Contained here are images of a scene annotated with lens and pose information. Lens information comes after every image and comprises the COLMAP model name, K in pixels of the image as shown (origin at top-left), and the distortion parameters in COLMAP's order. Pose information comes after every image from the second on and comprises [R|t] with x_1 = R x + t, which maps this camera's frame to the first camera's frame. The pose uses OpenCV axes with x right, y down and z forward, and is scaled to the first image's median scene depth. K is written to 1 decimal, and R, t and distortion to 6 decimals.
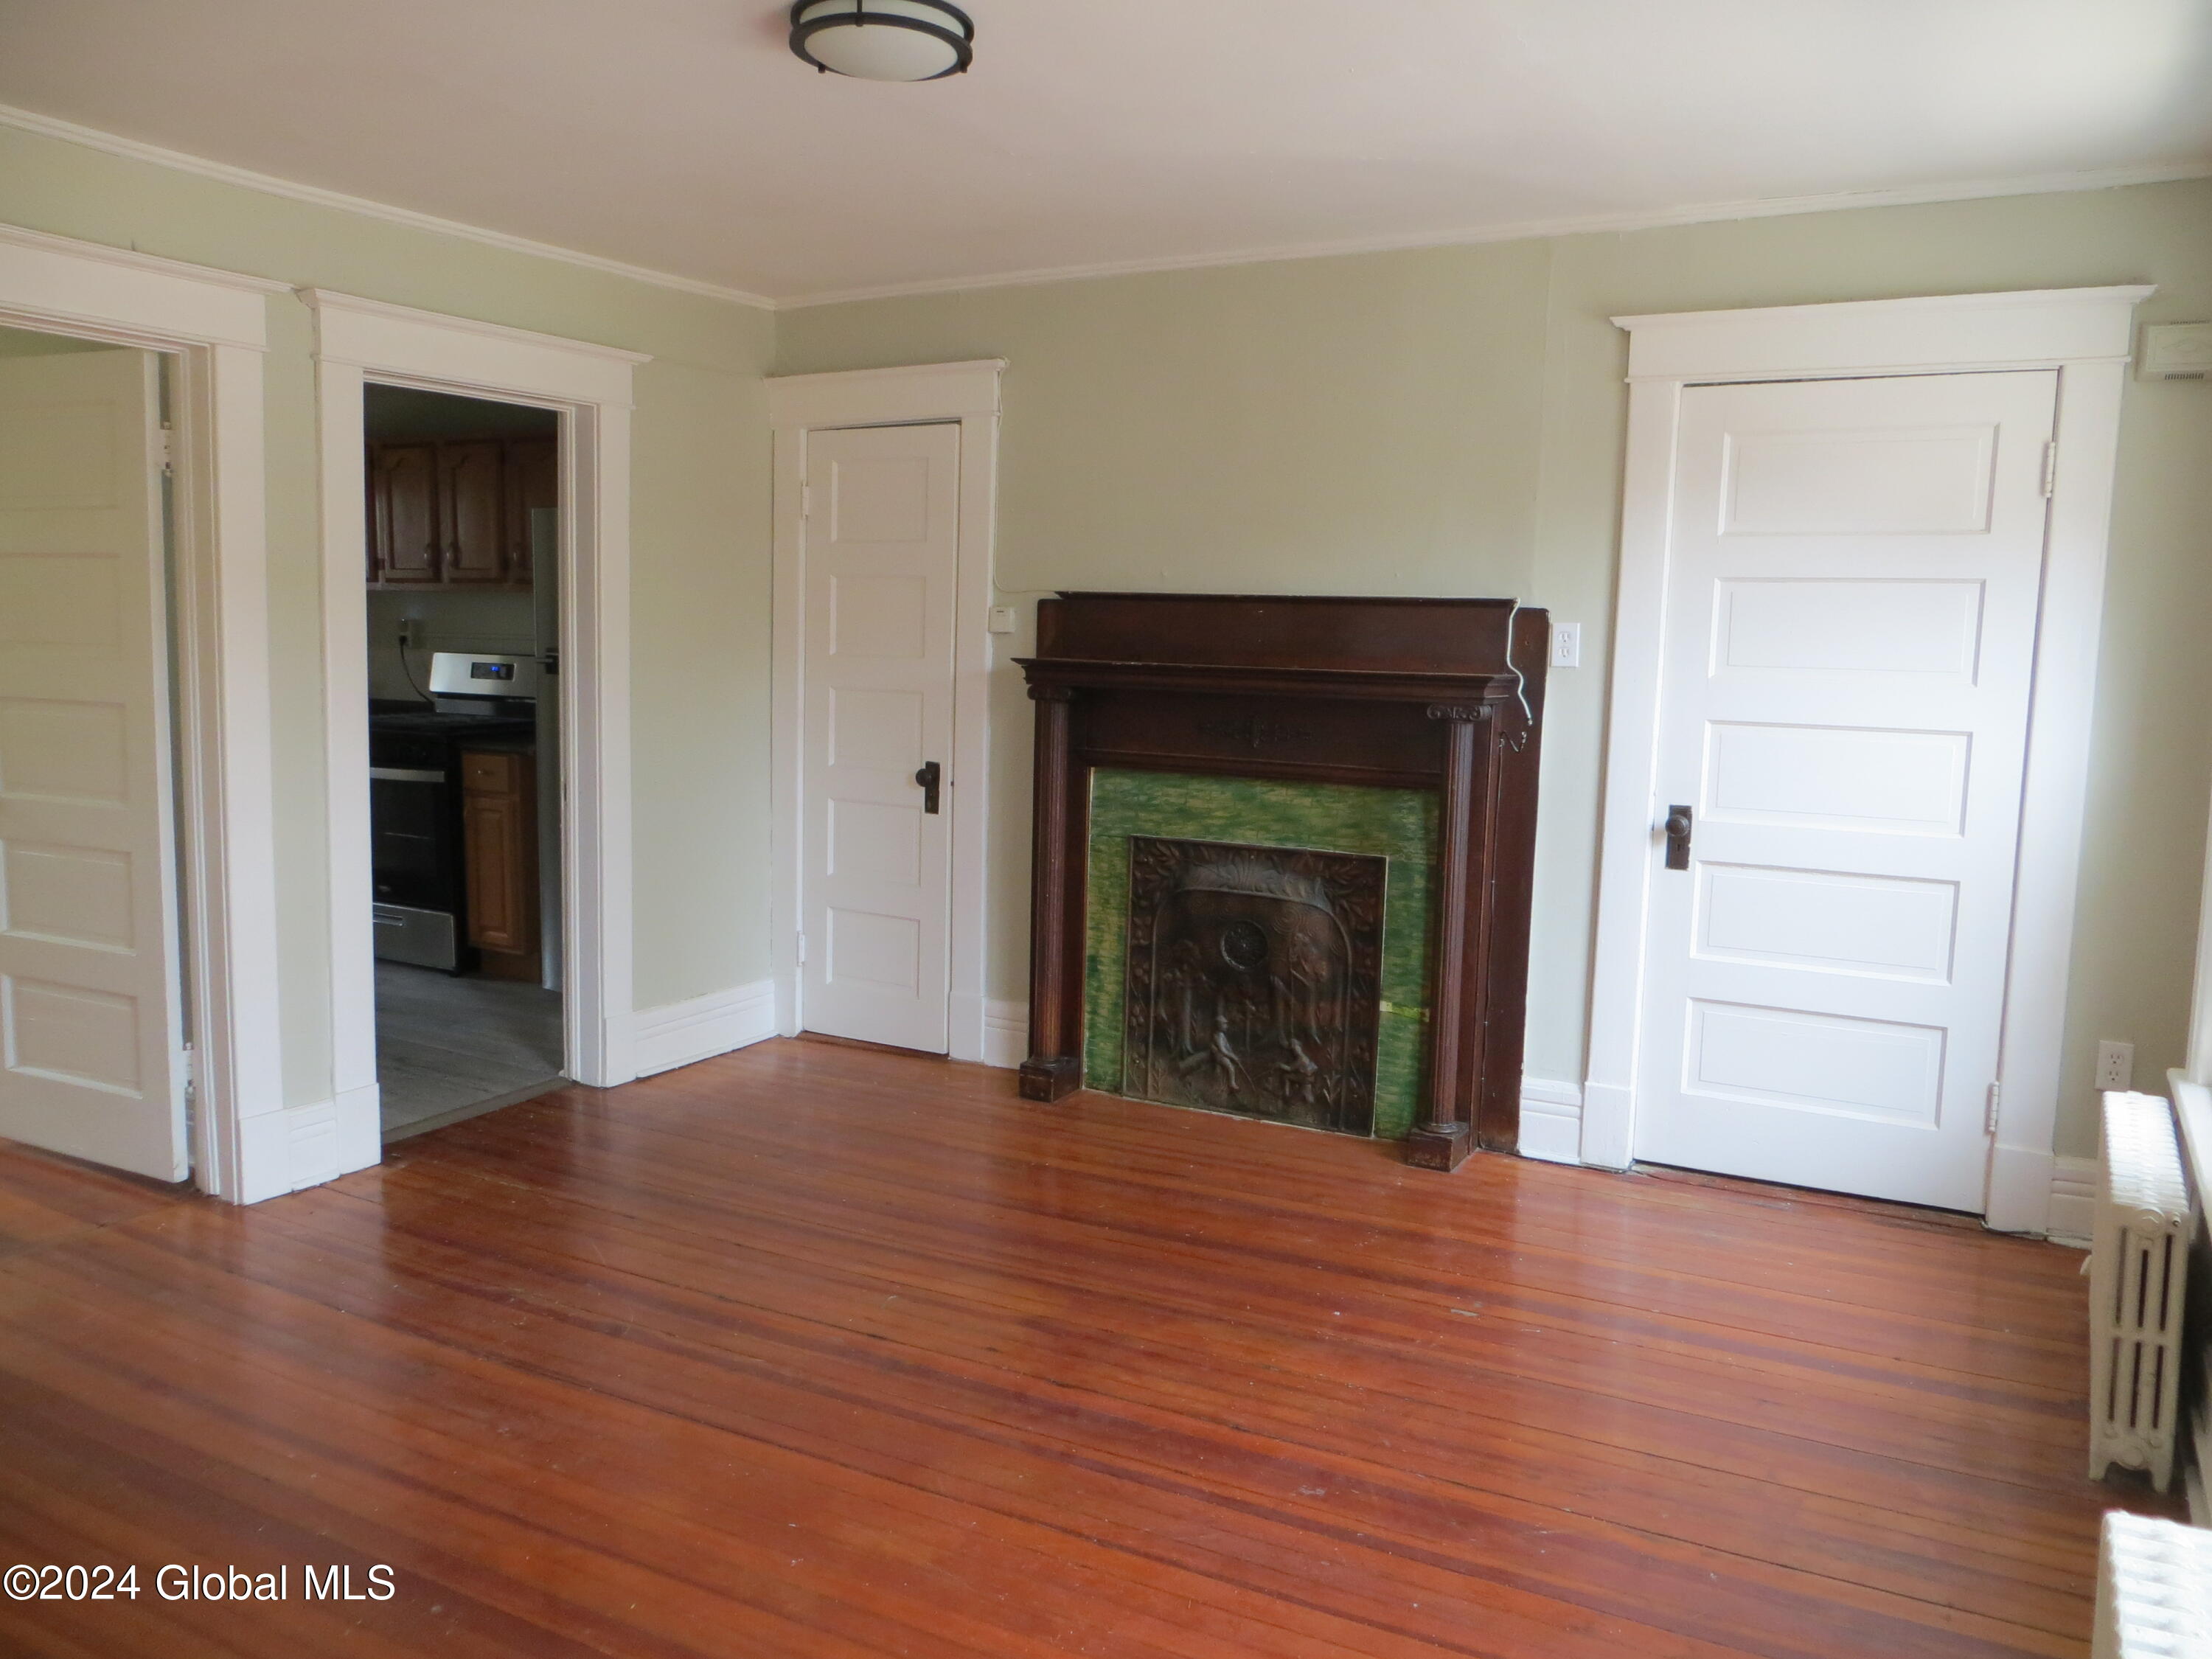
lens RADIAL K [[1670.2, 0, 1106.0], [0, 1670.2, 829.5], [0, 0, 1]] dist [-0.017022, 0.004620]
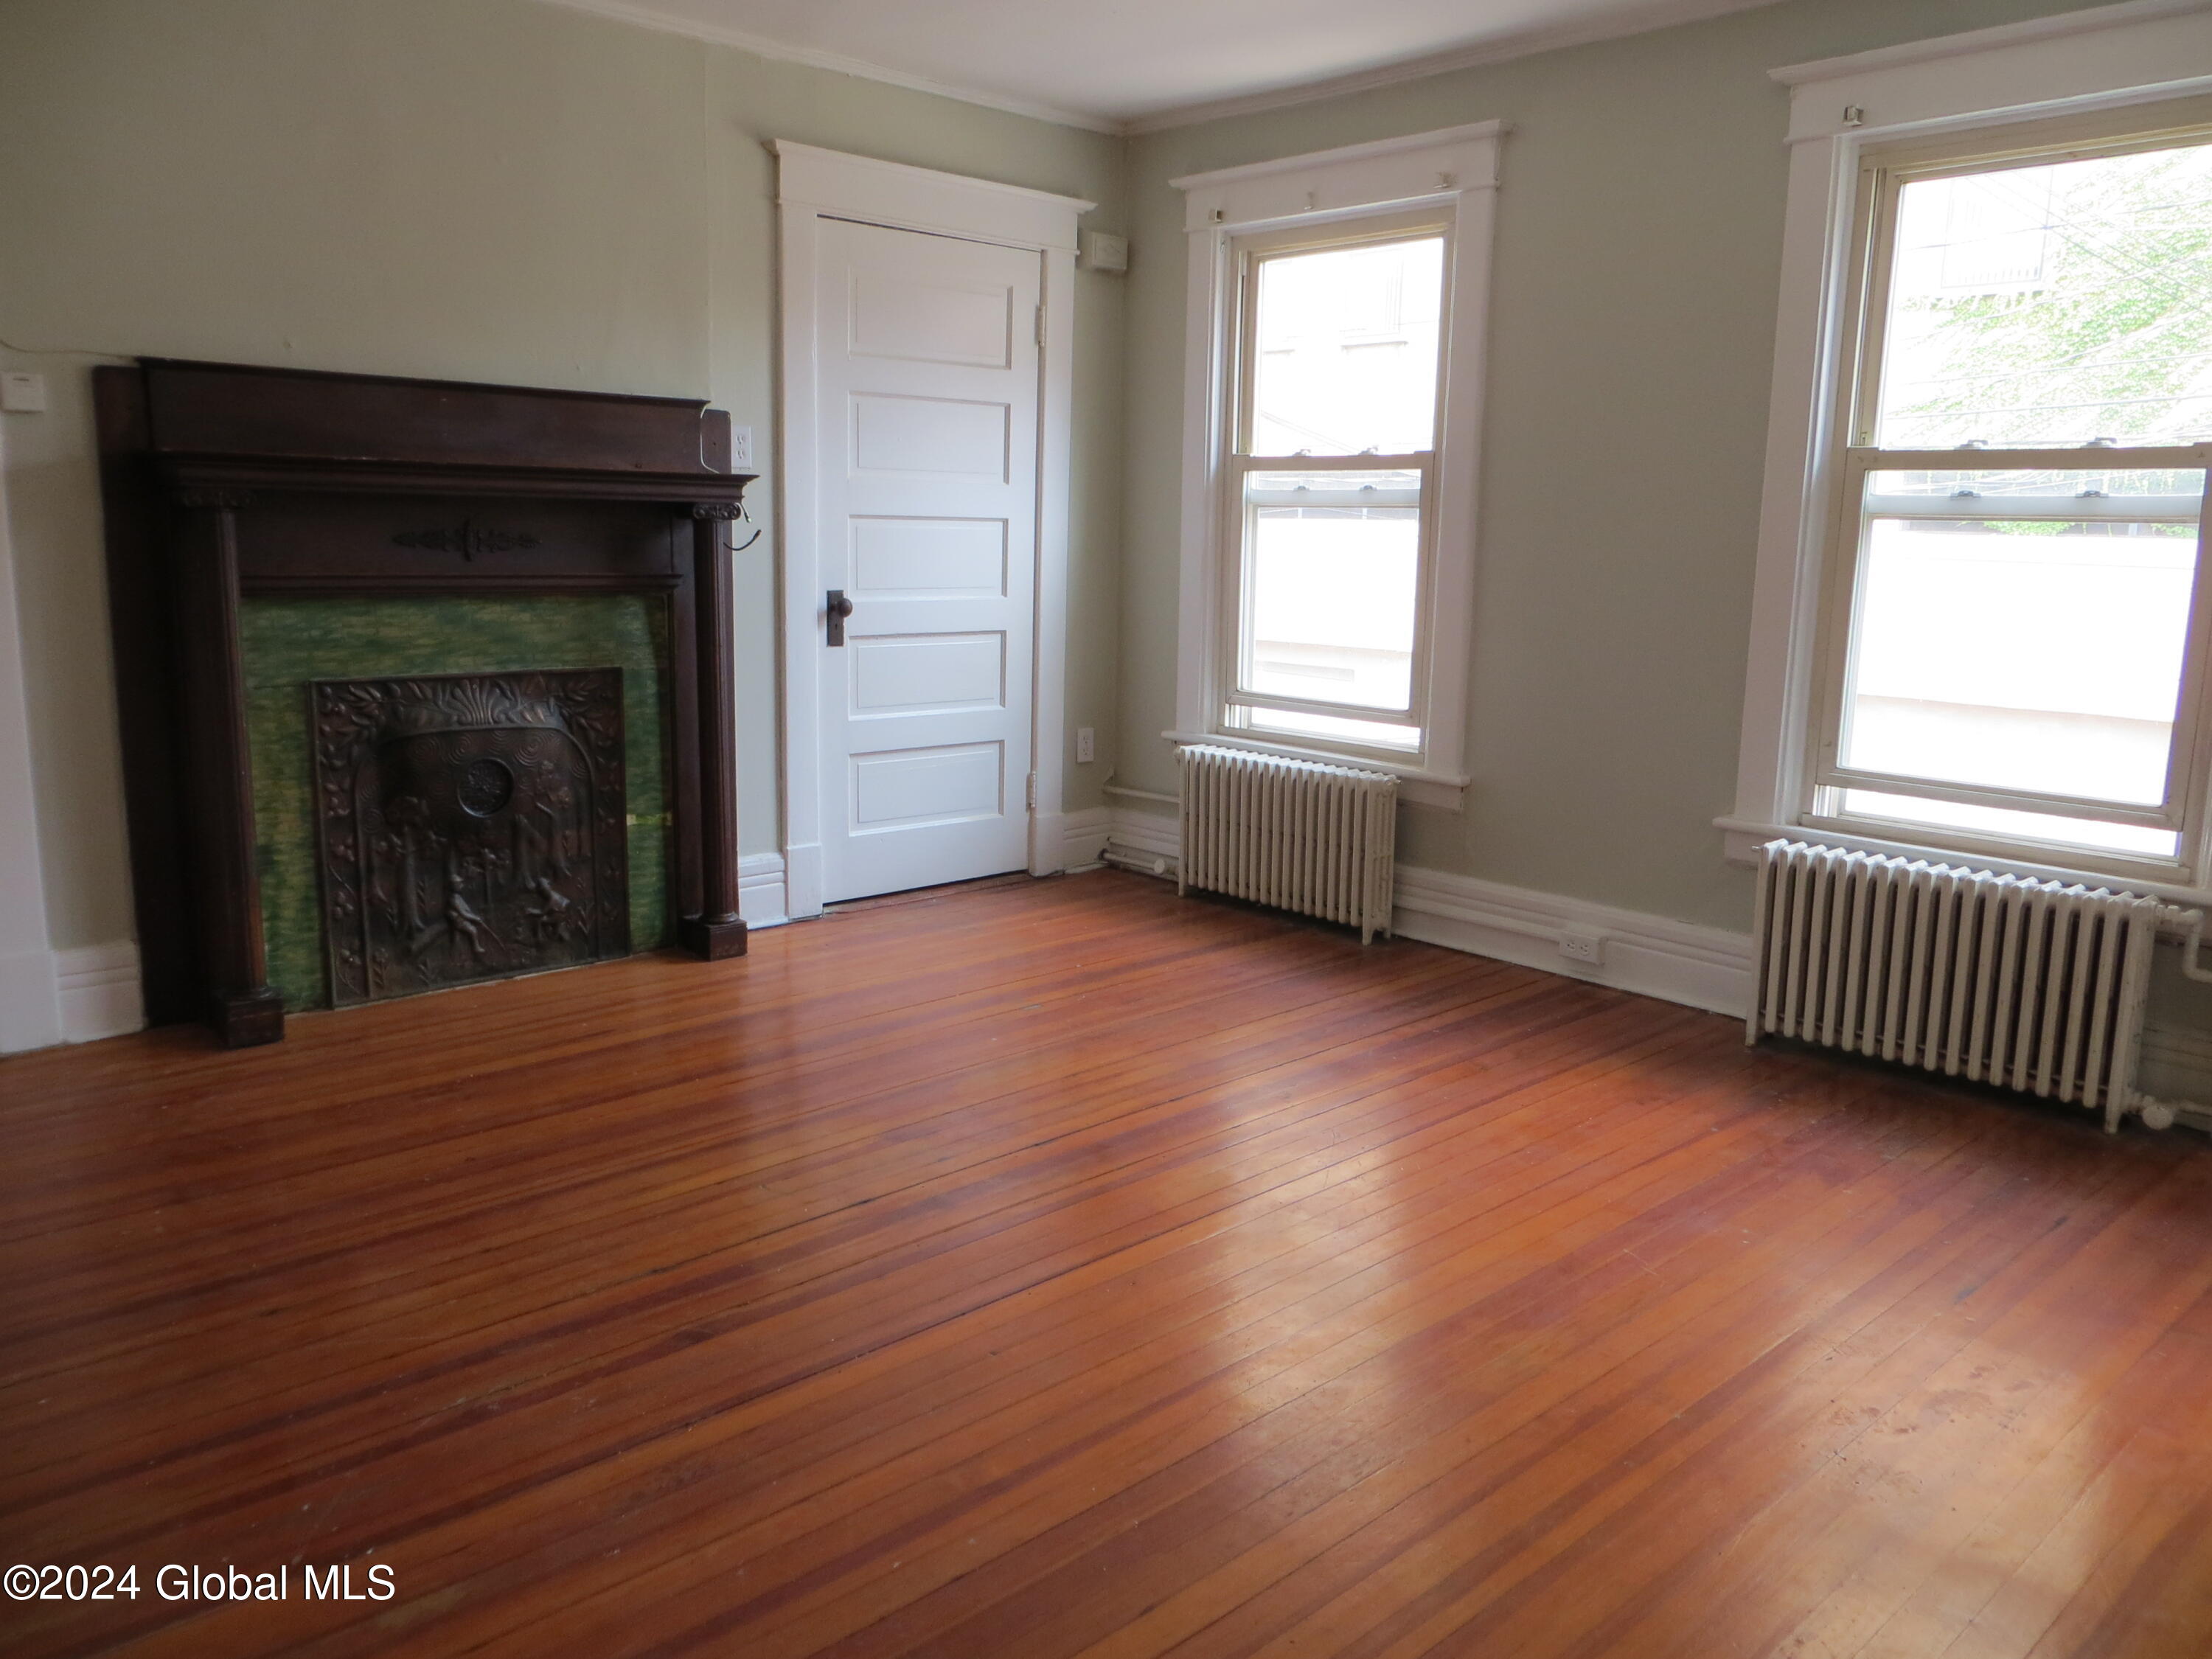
lens RADIAL K [[1670.2, 0, 1106.0], [0, 1670.2, 829.5], [0, 0, 1]] dist [-0.017022, 0.004620]
pose [[0.312670, -0.186860, 0.931301, -0.643770], [0.097515, 0.981593, 0.164211, -0.021254], [-0.944843, 0.039472, 0.325136, 0.410858]]
